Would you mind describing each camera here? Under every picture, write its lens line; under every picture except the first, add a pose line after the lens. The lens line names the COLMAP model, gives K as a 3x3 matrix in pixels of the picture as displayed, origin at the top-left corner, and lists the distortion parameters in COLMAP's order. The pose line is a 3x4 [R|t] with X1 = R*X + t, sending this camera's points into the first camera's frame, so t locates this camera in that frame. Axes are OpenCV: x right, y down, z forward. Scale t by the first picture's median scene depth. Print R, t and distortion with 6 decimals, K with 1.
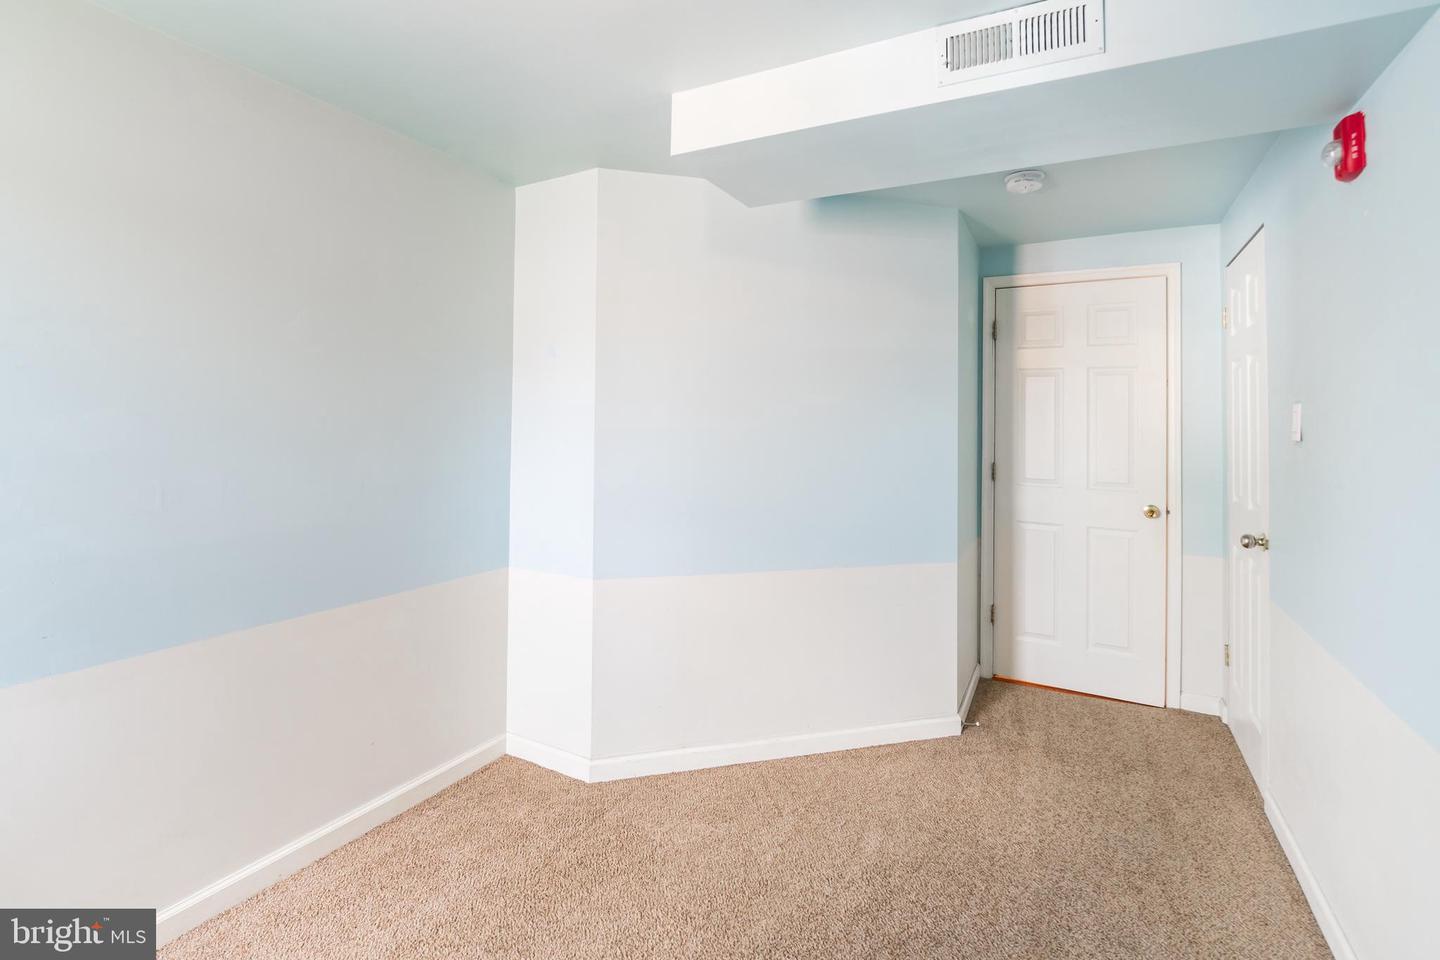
lens RADIAL K [[658.3, 0, 732.8], [0, 658.3, 417.8], [0, 0, 1]] dist [-0.017967, 0.001594]
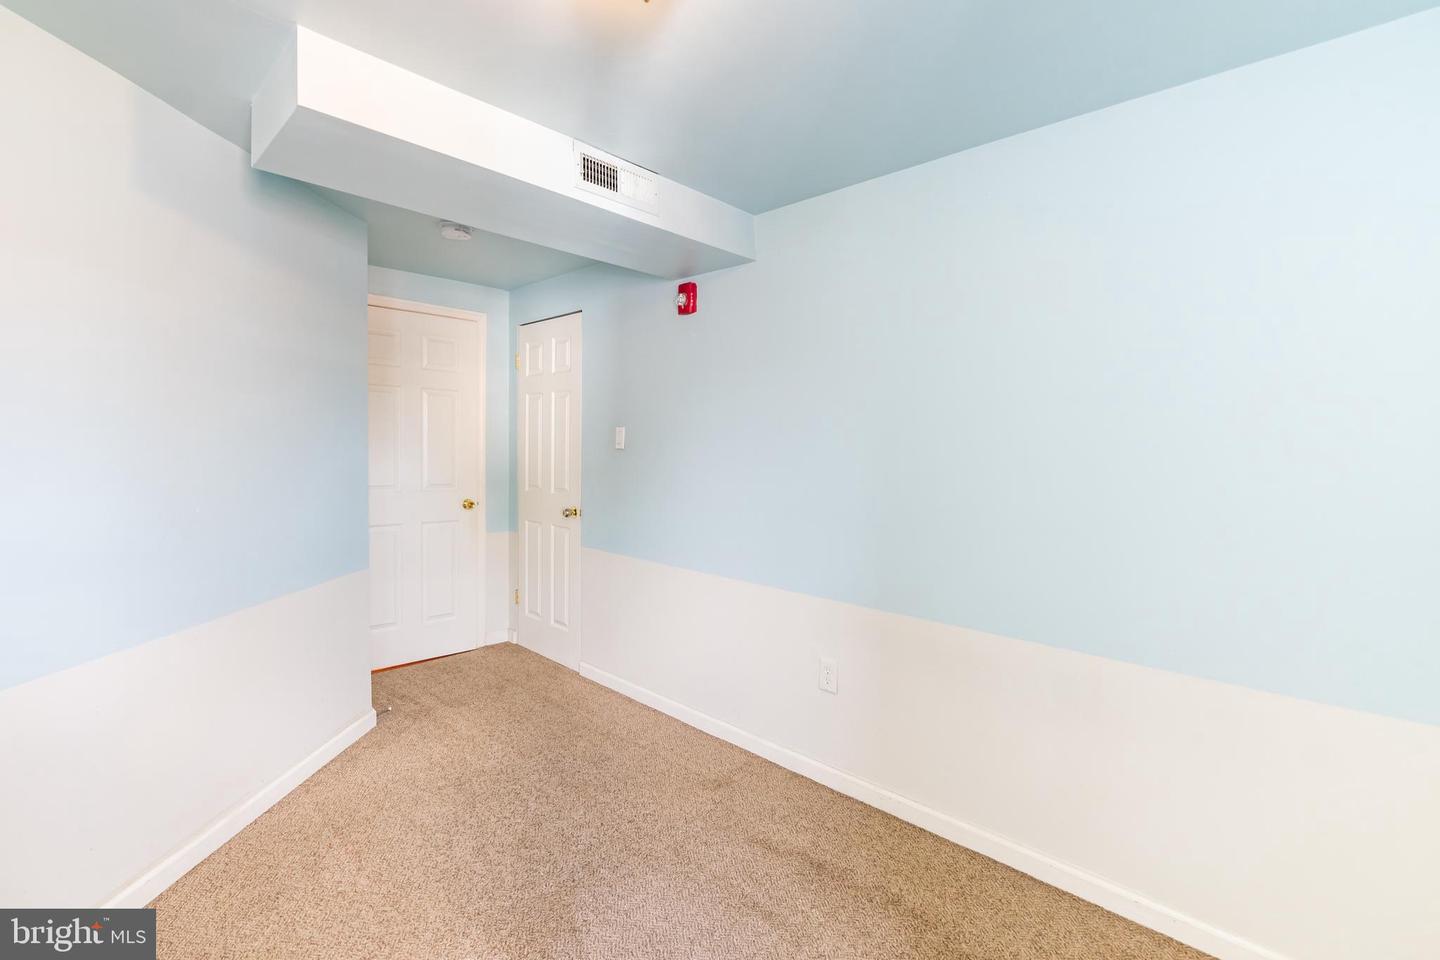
lens RADIAL K [[658.3, 0, 722.5], [0, 658.3, 479.4], [0, 0, 1]] dist [-0.017967, 0.001594]
pose [[0.264649, -0.058163, 0.962589, -0.567163], [-0.020867, 0.997600, 0.066016, -0.001772], [-0.964119, -0.037557, 0.262800, 0.202934]]
